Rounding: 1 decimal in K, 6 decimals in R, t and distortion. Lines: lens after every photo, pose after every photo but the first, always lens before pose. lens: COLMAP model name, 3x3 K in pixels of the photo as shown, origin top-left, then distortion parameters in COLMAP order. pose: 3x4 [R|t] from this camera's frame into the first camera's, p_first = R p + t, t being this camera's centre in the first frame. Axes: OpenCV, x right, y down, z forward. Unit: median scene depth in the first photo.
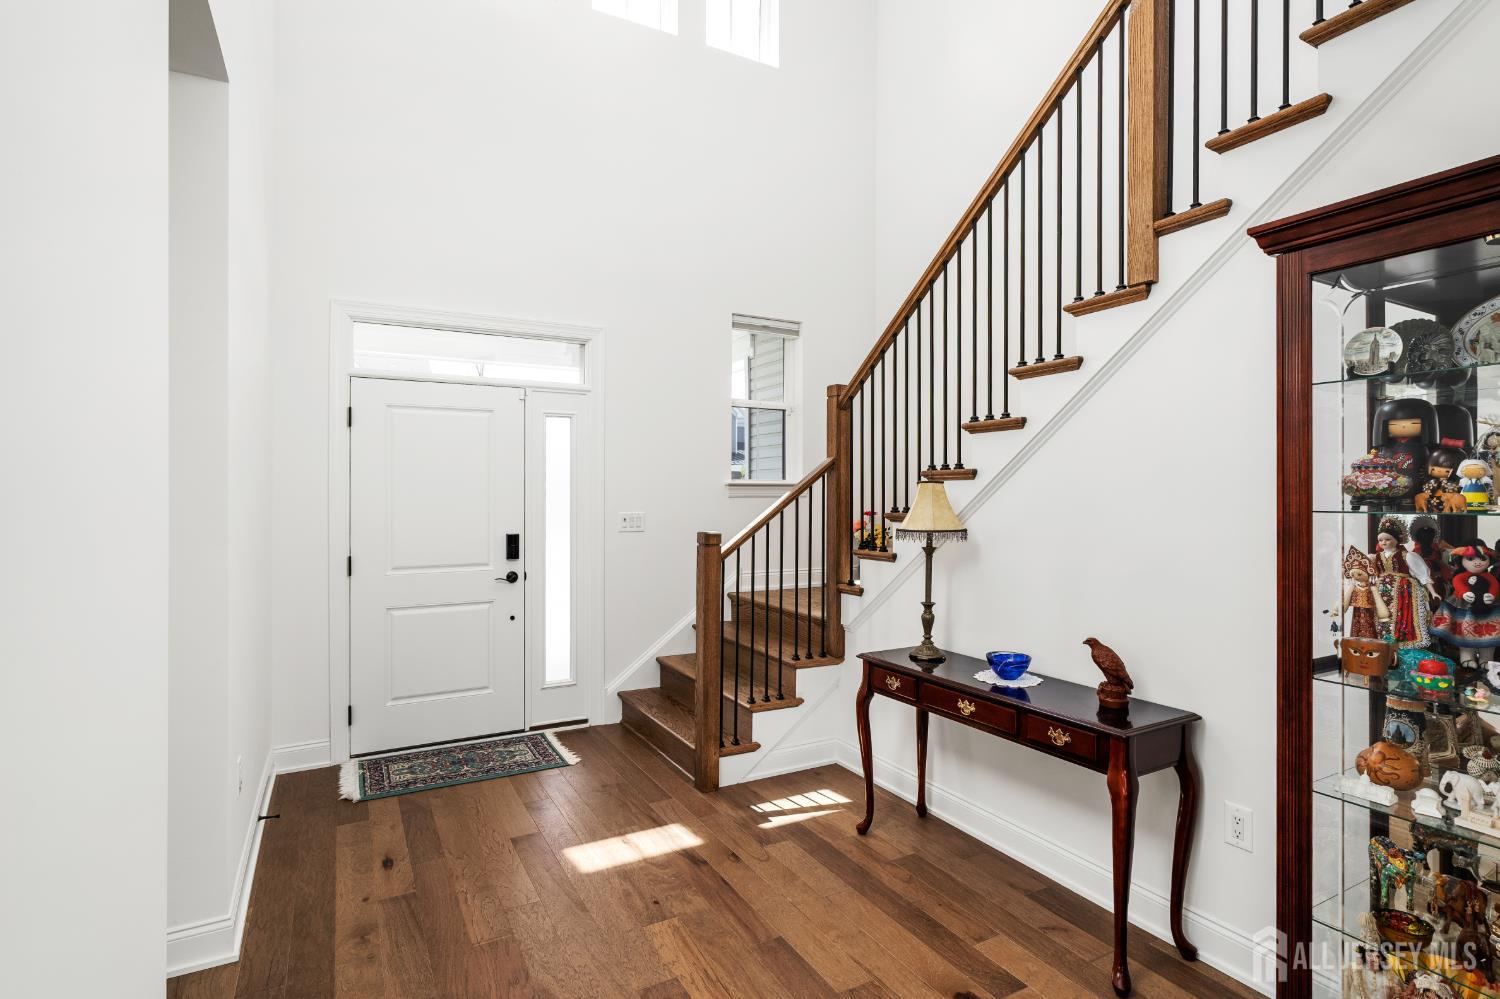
lens RADIAL K [[752.3, 0, 750.0], [0, 752.3, 499.5], [0, 0, 1]] dist [-0.000026, -0.000024]
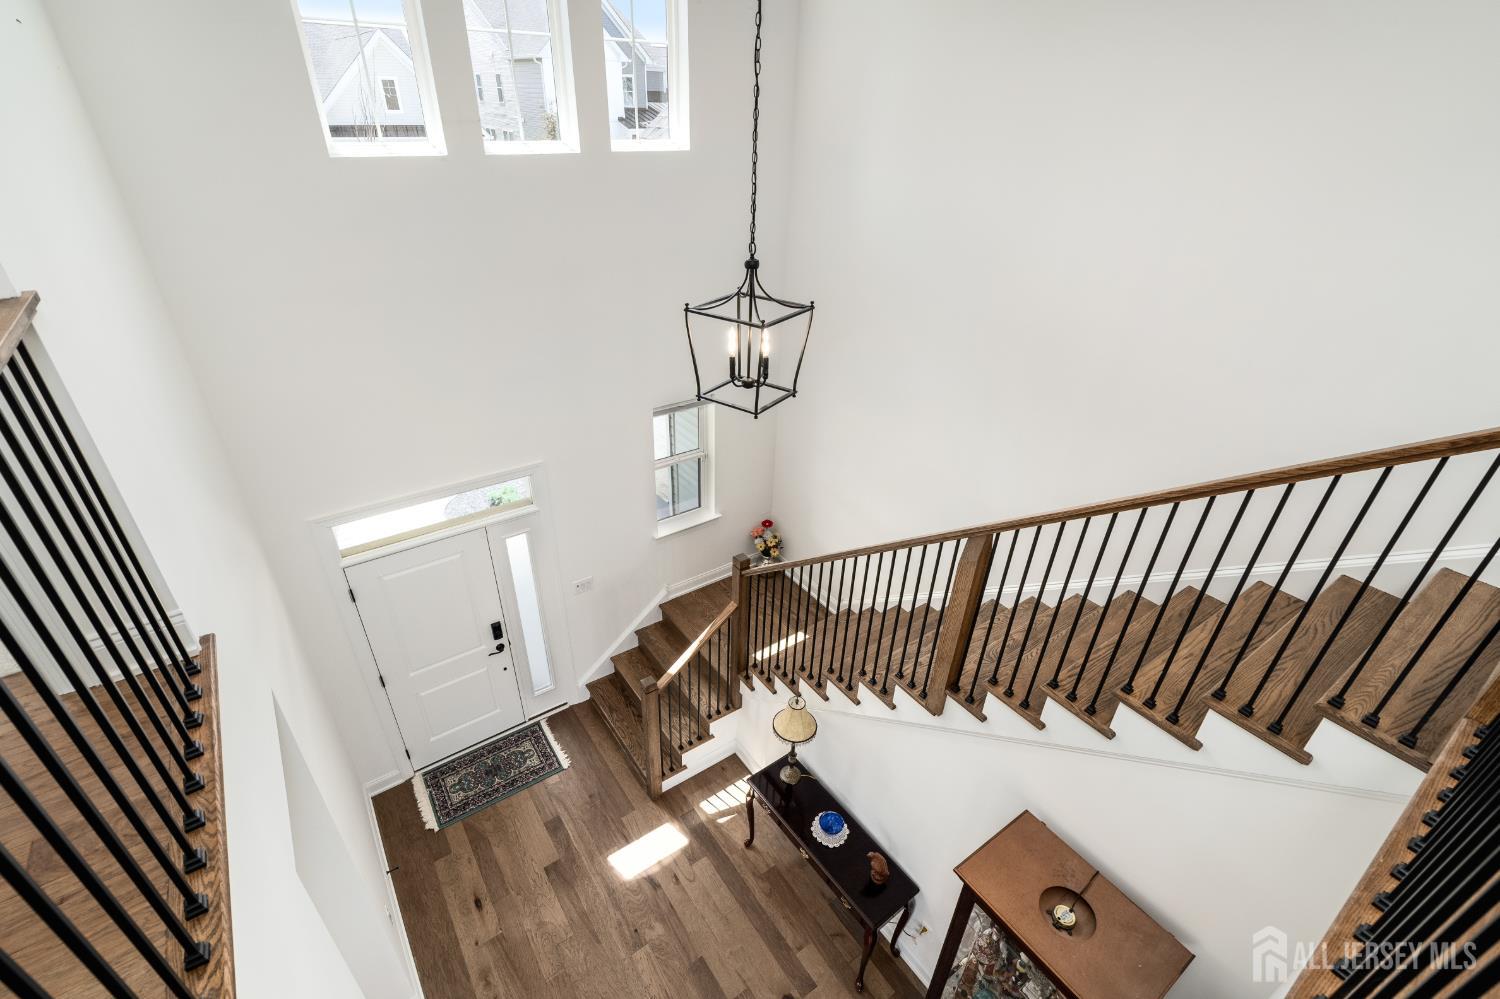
lens RADIAL K [[686.5, 0, 750.0], [0, 686.5, 499.5], [0, 0, 1]] dist [-0.004106, 0.000825]
pose [[0.993740, -0.033663, 0.106523, 0.009294], [-0.027277, 0.851546, 0.523571, -0.903944], [-0.108335, -0.523199, 0.845297, 0.053264]]
